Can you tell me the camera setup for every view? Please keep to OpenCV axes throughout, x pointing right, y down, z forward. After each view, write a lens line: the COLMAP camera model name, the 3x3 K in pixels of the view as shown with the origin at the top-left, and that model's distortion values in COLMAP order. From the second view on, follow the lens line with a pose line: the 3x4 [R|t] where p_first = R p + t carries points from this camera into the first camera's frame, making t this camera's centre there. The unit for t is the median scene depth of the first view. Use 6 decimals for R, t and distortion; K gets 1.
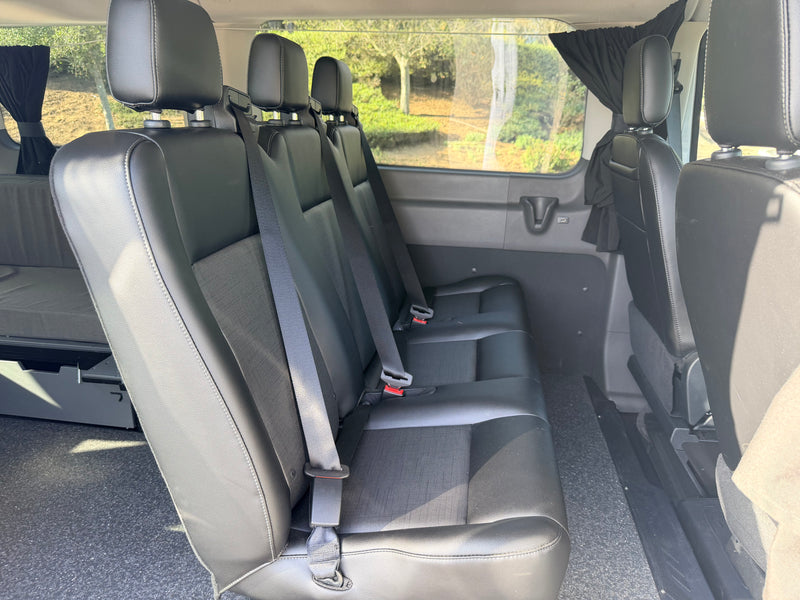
lens RADIAL K [[594.5, 0, 401.6], [0, 594.5, 303.1], [0, 0, 1]] dist [0.092596, -0.155350]
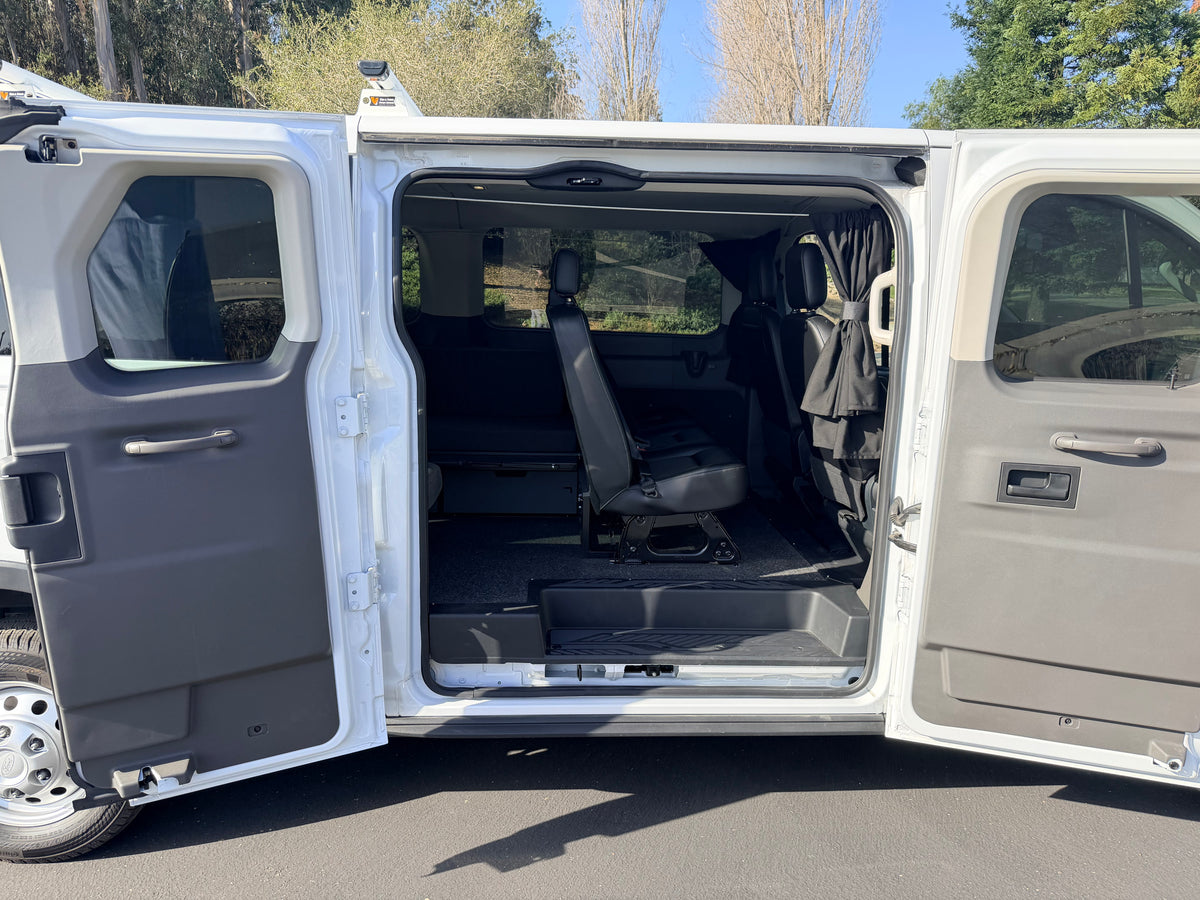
lens RADIAL K [[891.8, 0, 602.5], [0, 891.8, 454.6], [0, 0, 1]] dist [0.092596, -0.155350]
pose [[0.979254, -0.040347, 0.198577, -0.403067], [0.063021, 0.992018, -0.109222, 0.275888], [-0.192585, 0.119471, 0.973980, -0.953992]]
